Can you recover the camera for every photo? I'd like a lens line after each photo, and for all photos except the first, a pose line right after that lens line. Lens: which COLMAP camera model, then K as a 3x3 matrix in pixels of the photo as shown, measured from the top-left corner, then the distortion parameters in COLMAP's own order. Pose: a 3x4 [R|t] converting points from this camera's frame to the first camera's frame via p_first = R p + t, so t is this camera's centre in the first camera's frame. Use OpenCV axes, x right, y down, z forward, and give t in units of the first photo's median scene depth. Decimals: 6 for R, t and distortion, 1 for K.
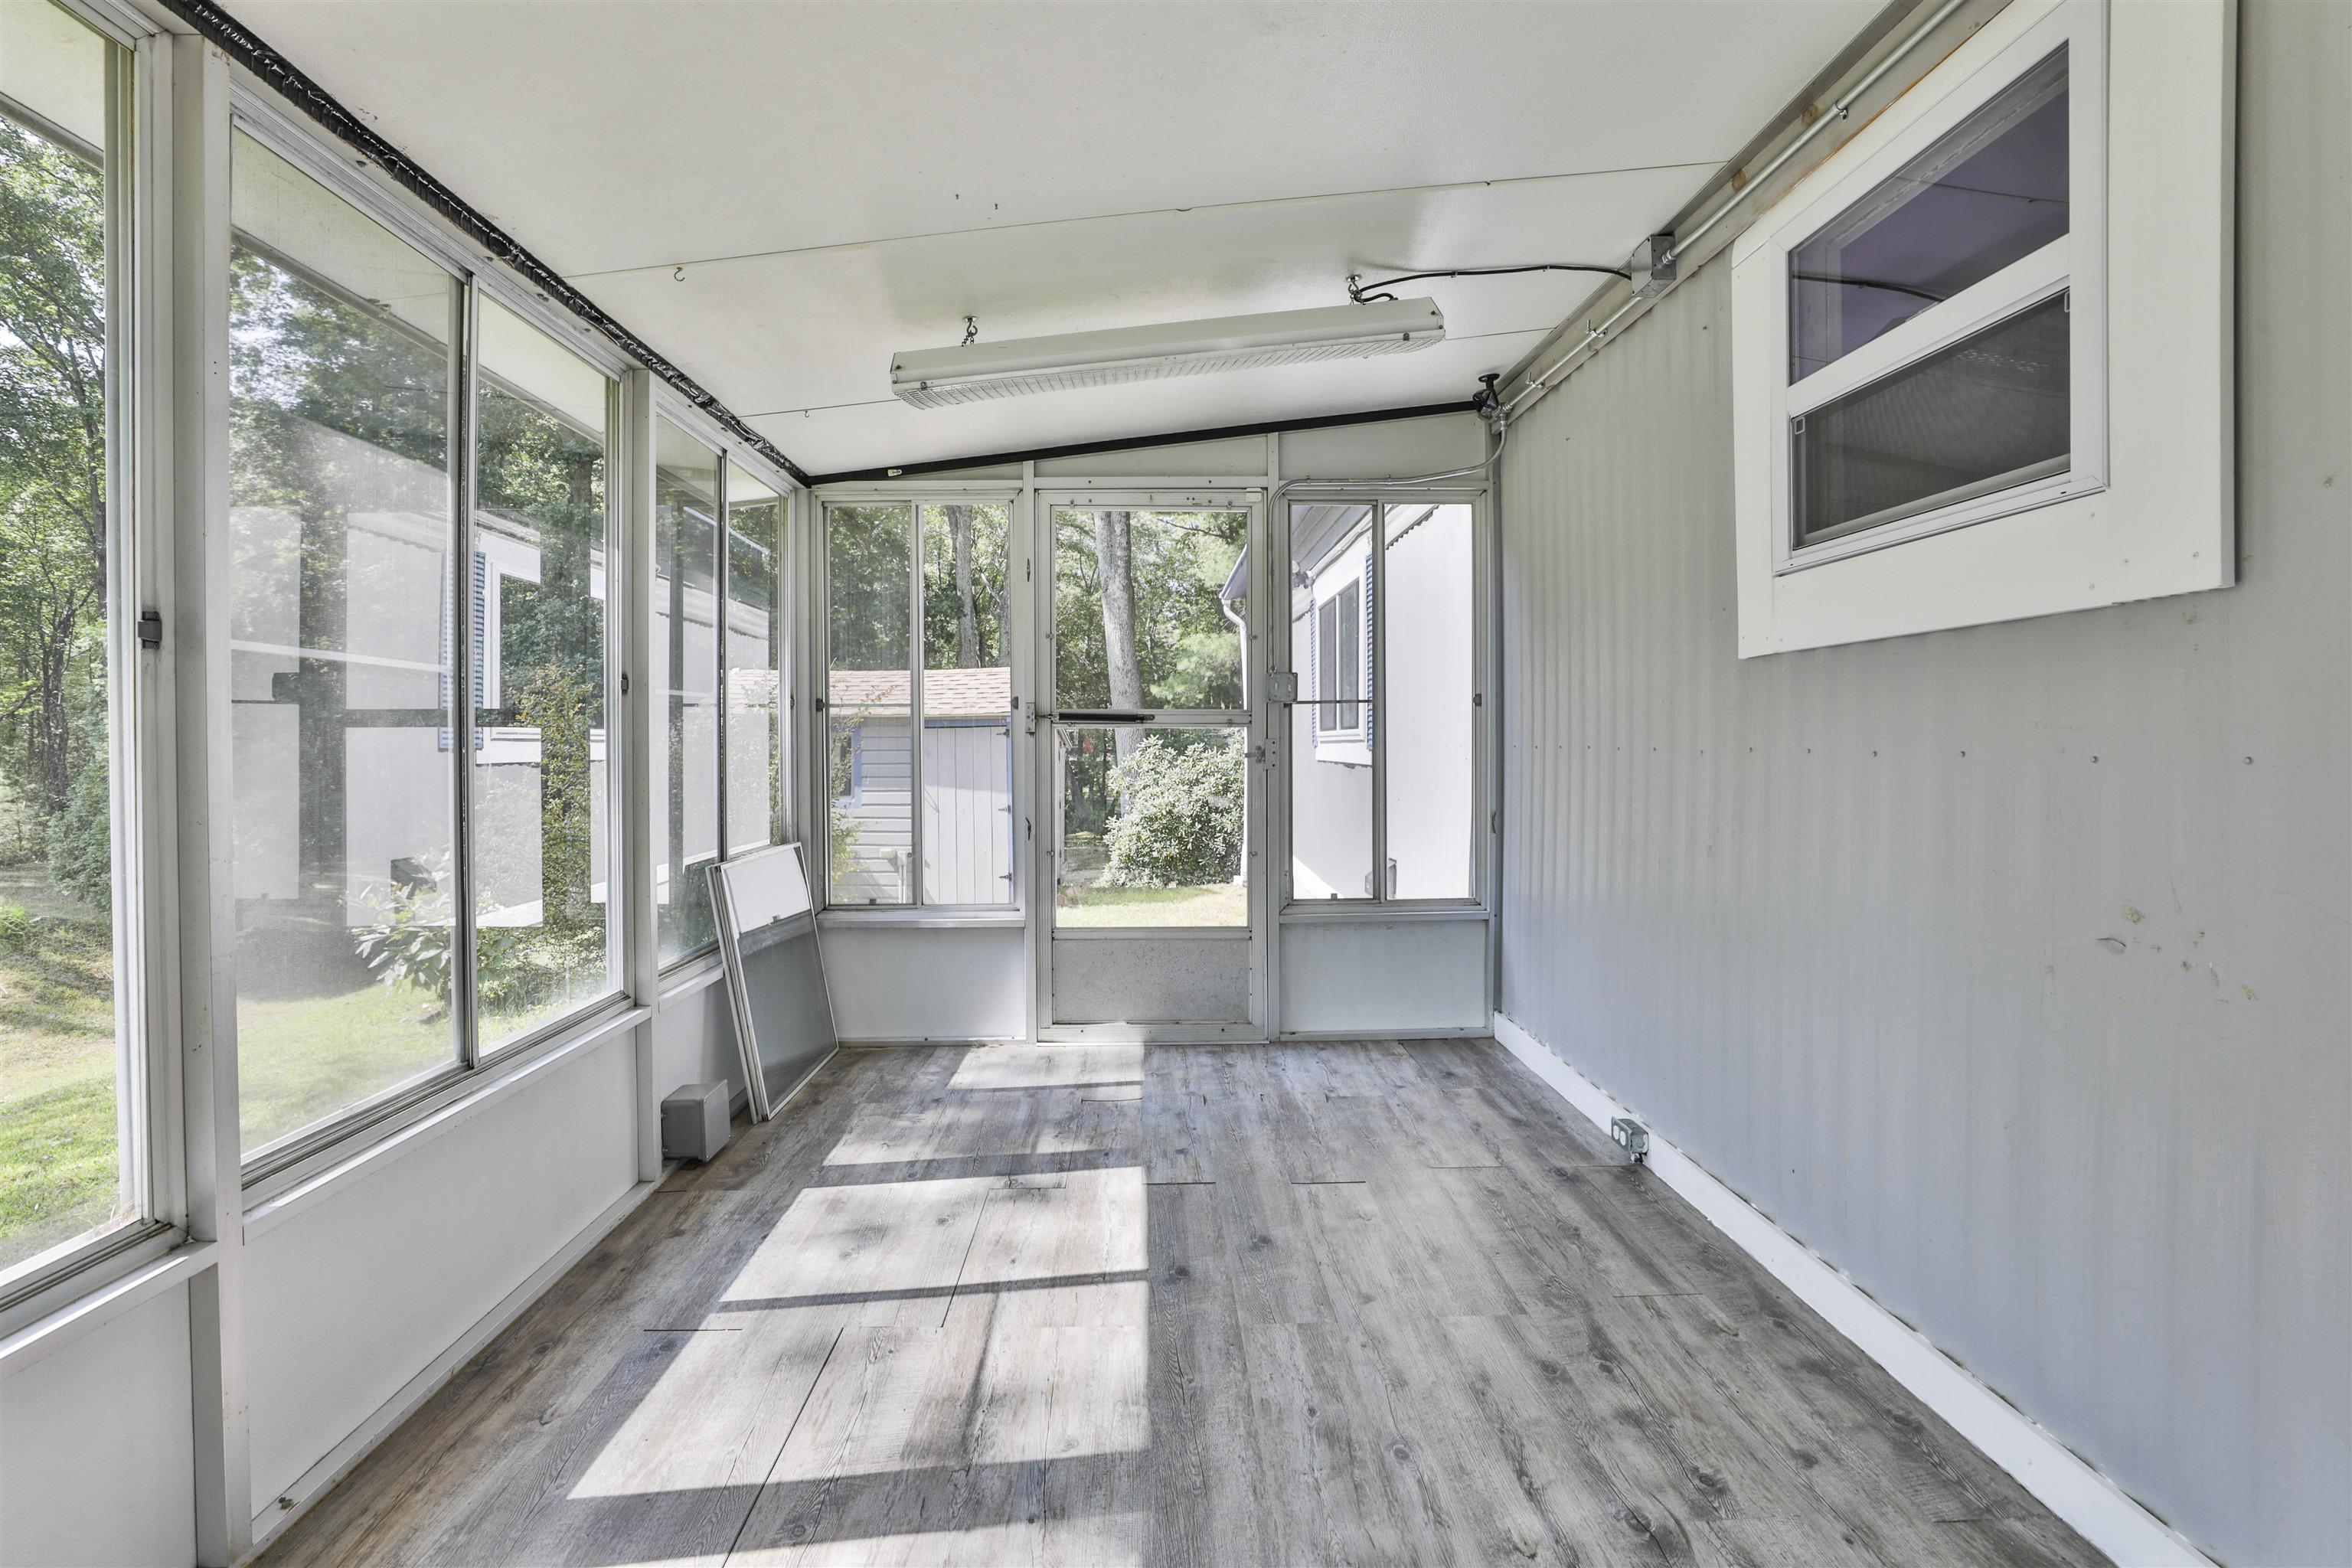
lens RADIAL K [[1101.8, 0, 1180.7], [0, 1101.8, 764.7], [0, 0, 1]] dist [-0.041524, 0.010640]
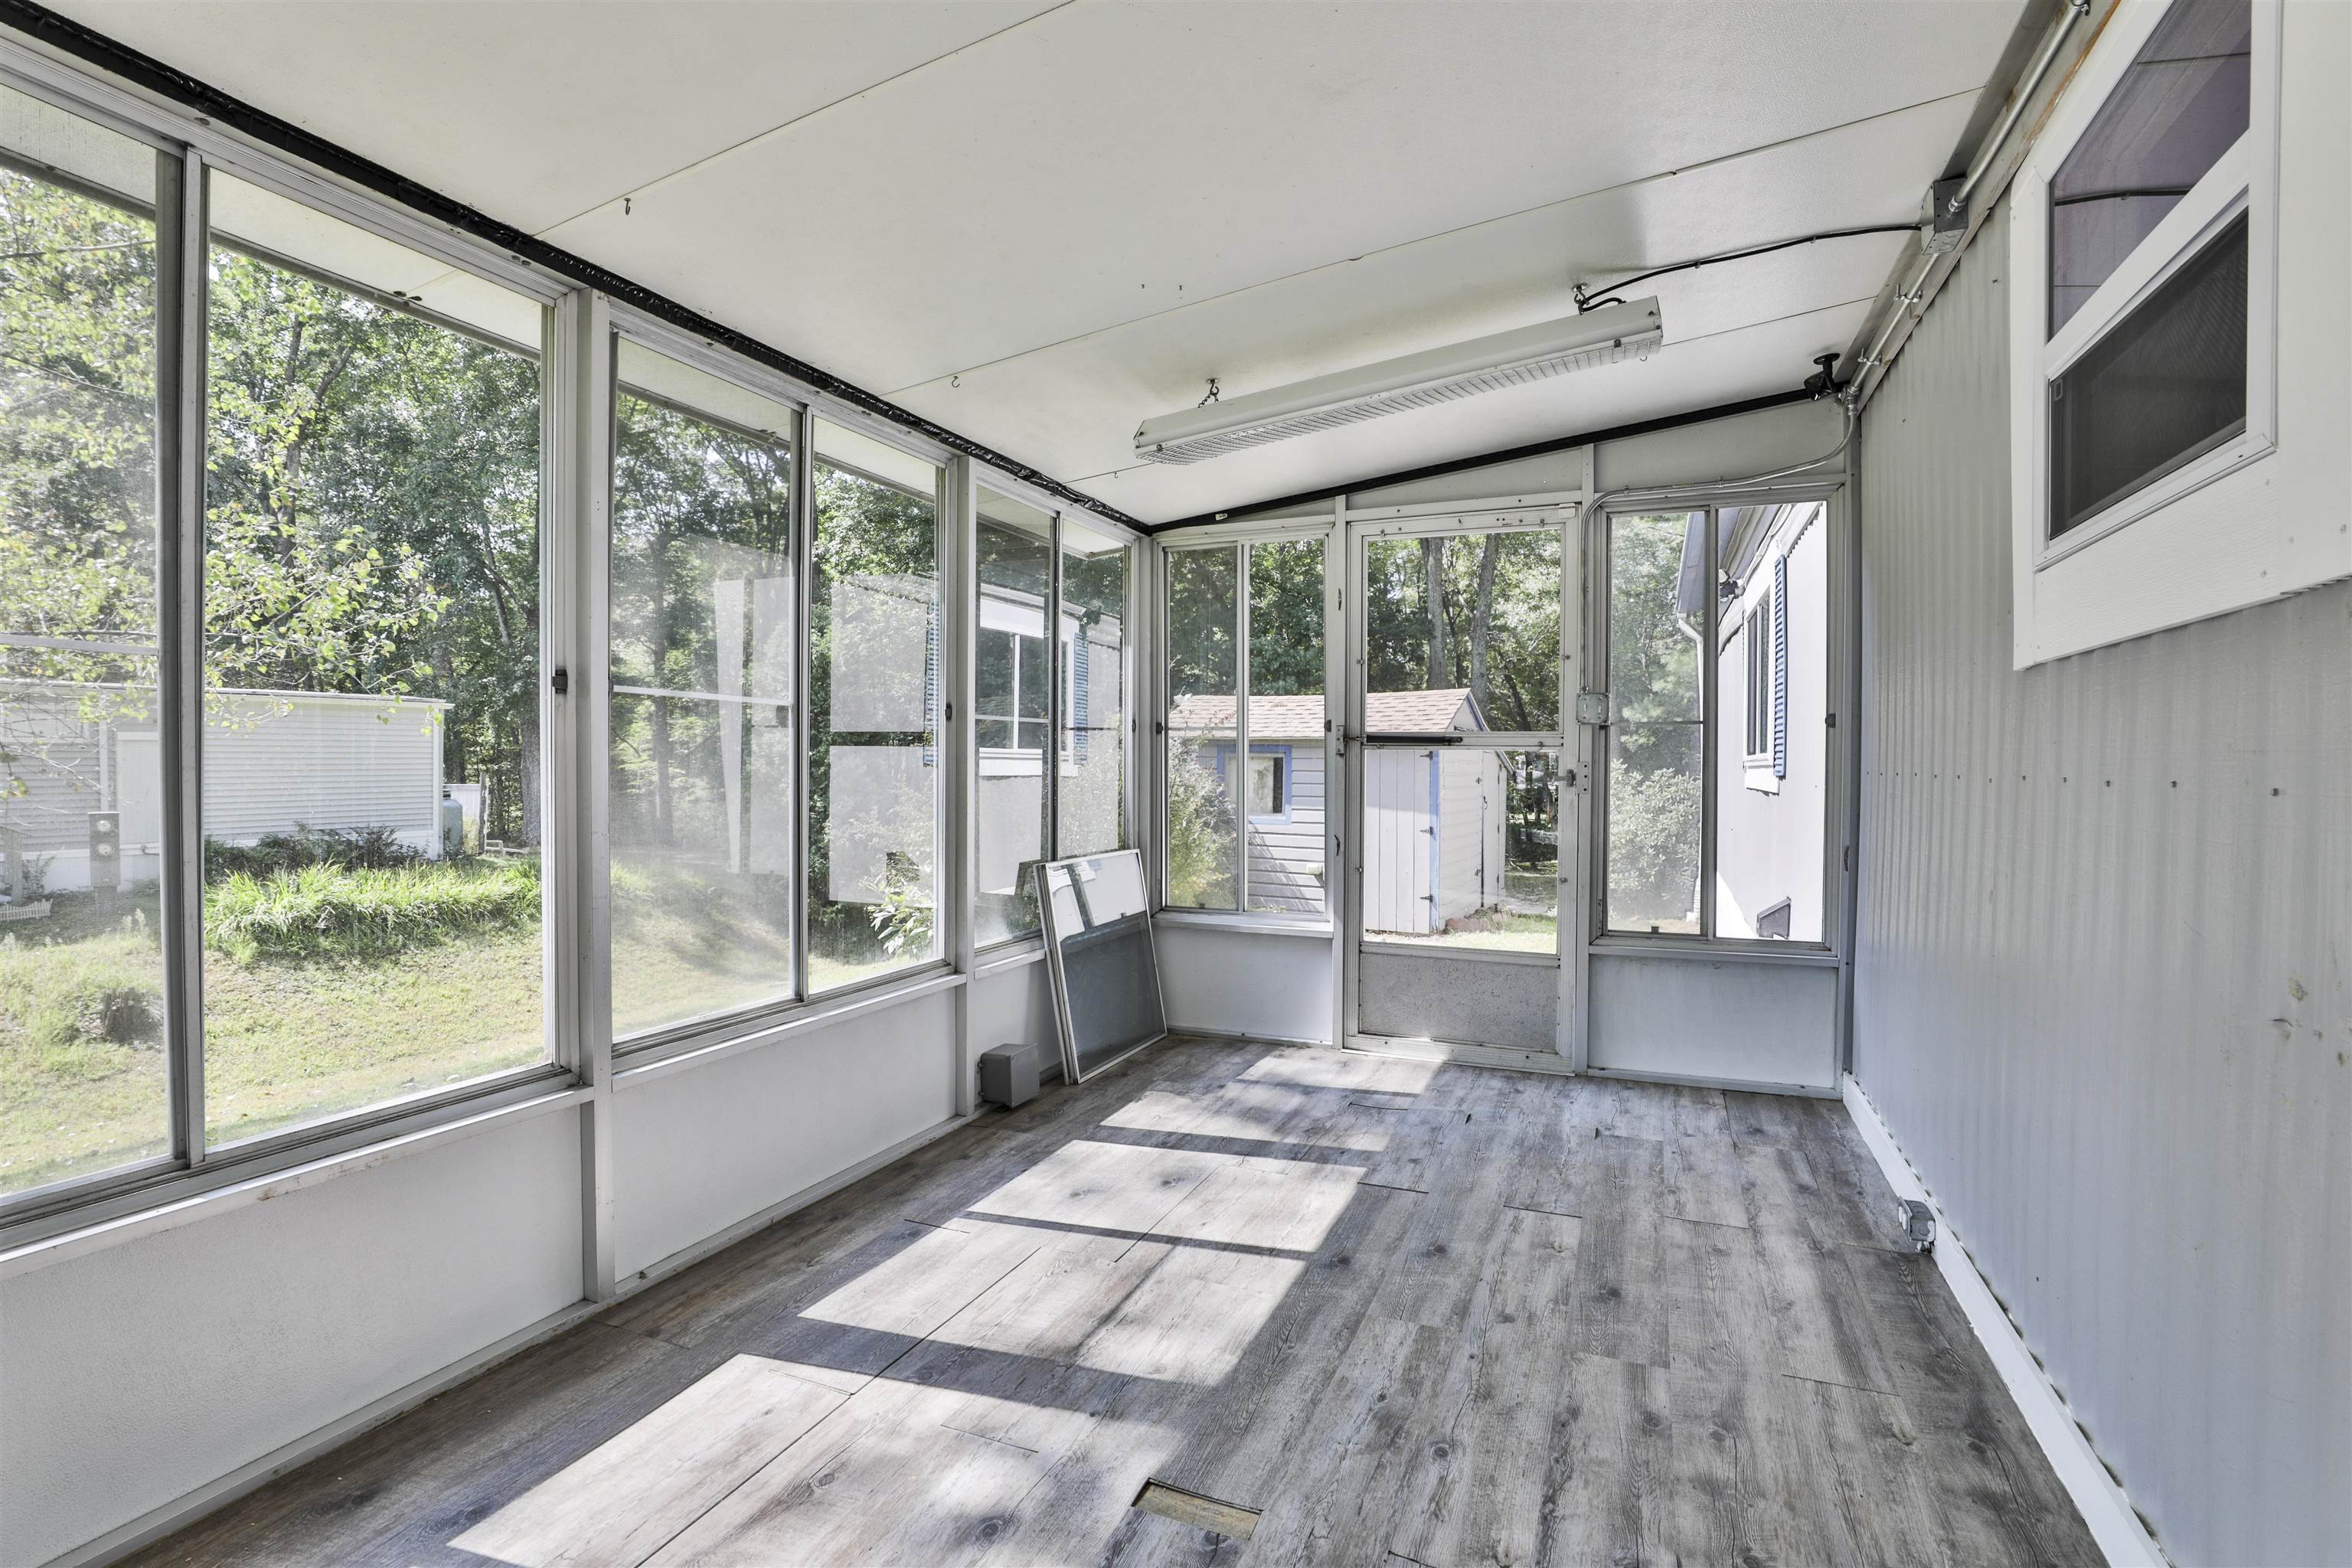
lens RADIAL K [[1101.8, 0, 1194.4], [0, 1101.8, 794.7], [0, 0, 1]] dist [-0.041524, 0.010640]
pose [[0.910368, 0.020848, -0.413275, 0.256771], [-0.018007, 0.999780, 0.010769, 0.001586], [0.413408, -0.002362, 0.910543, -0.023712]]
